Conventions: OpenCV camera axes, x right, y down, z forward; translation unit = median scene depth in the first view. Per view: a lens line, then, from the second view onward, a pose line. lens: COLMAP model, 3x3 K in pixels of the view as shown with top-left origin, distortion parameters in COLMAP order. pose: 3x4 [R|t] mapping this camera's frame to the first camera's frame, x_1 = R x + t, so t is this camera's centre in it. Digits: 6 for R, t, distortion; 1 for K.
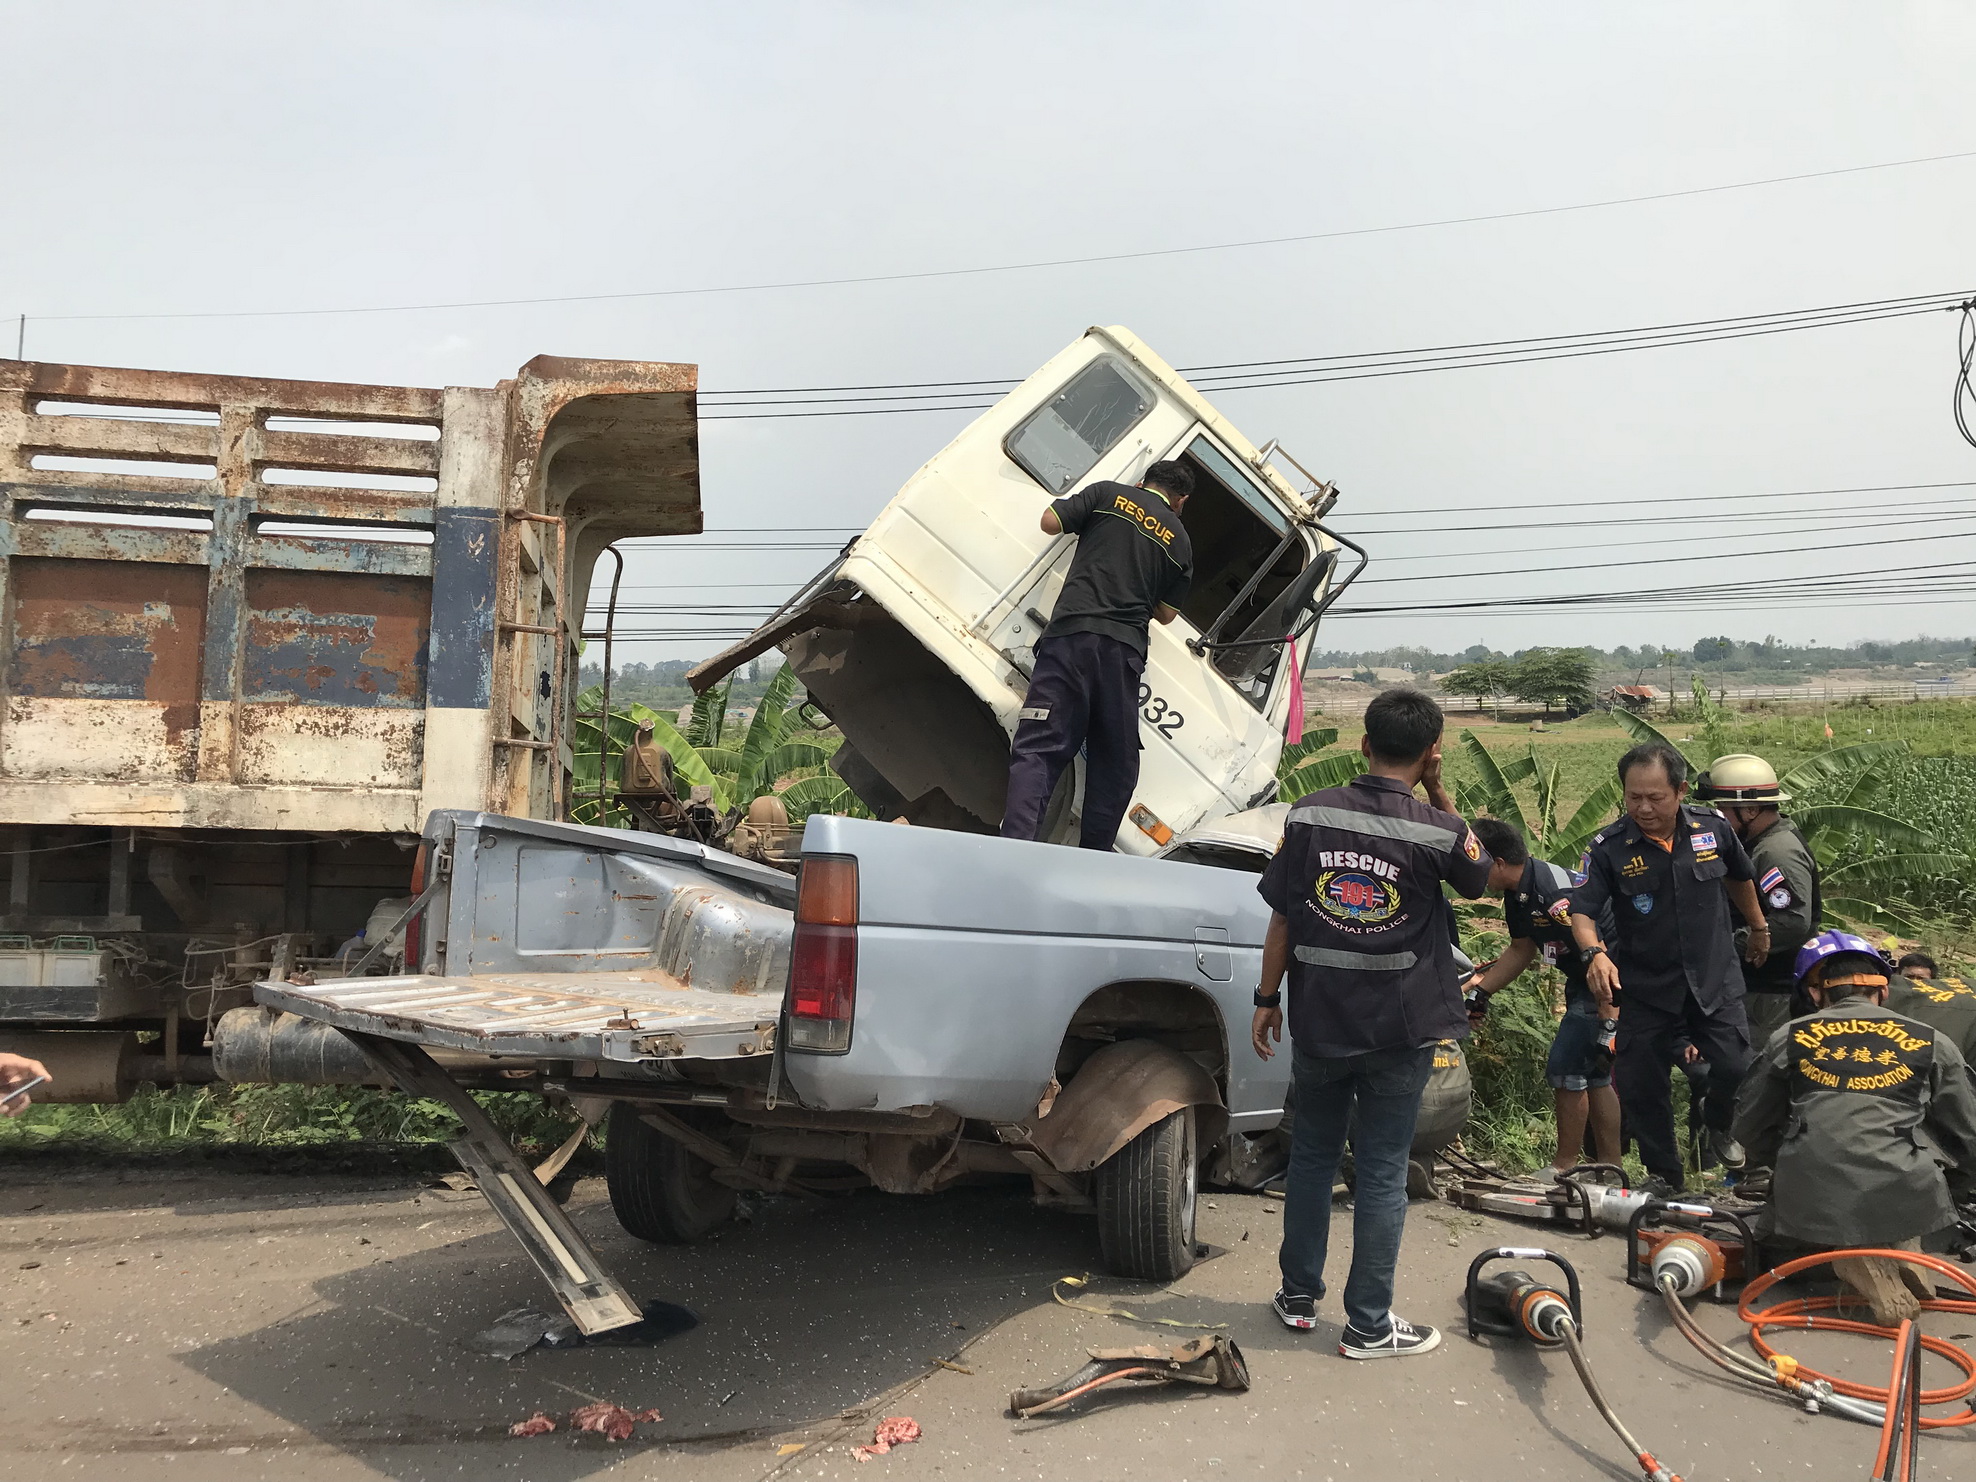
lens RADIAL K [[1629.8, 0, 985.9], [0, 1629.8, 736.4], [0, 0, 1]] dist [0.008037, -0.004788]
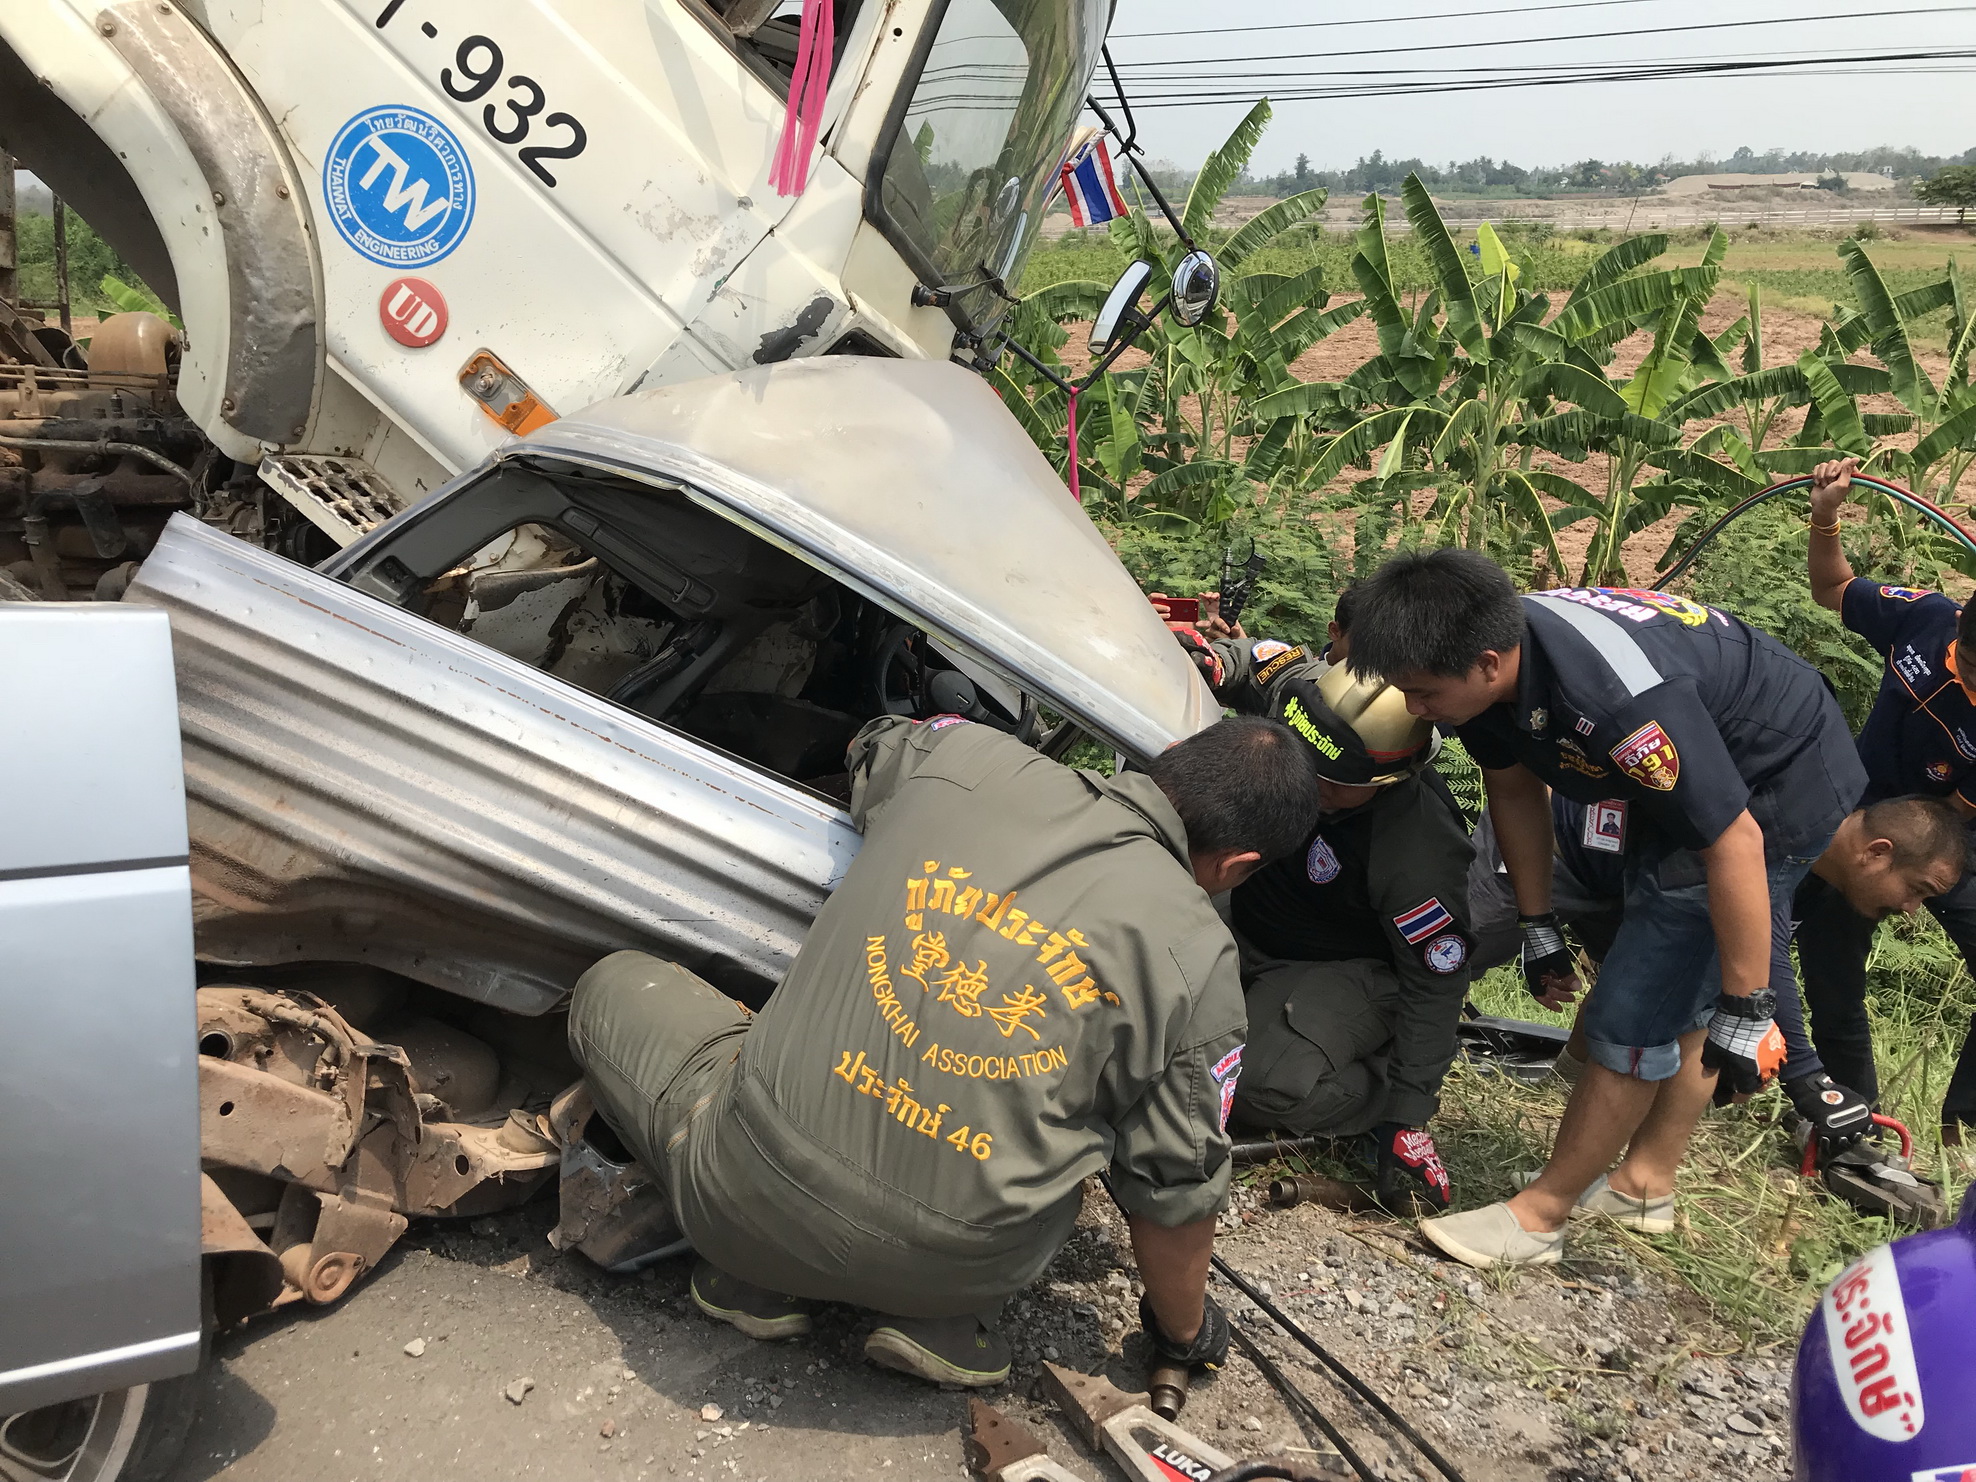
lens RADIAL K [[1629.8, 0, 993.9], [0, 1629.8, 741.1], [0, 0, 1]] dist [0.008037, -0.004788]
pose [[0.974483, 0.081256, -0.209238, 0.381501], [-0.016923, 0.956120, 0.292487, 0.015687], [0.223823, -0.281483, 0.933097, 0.736676]]
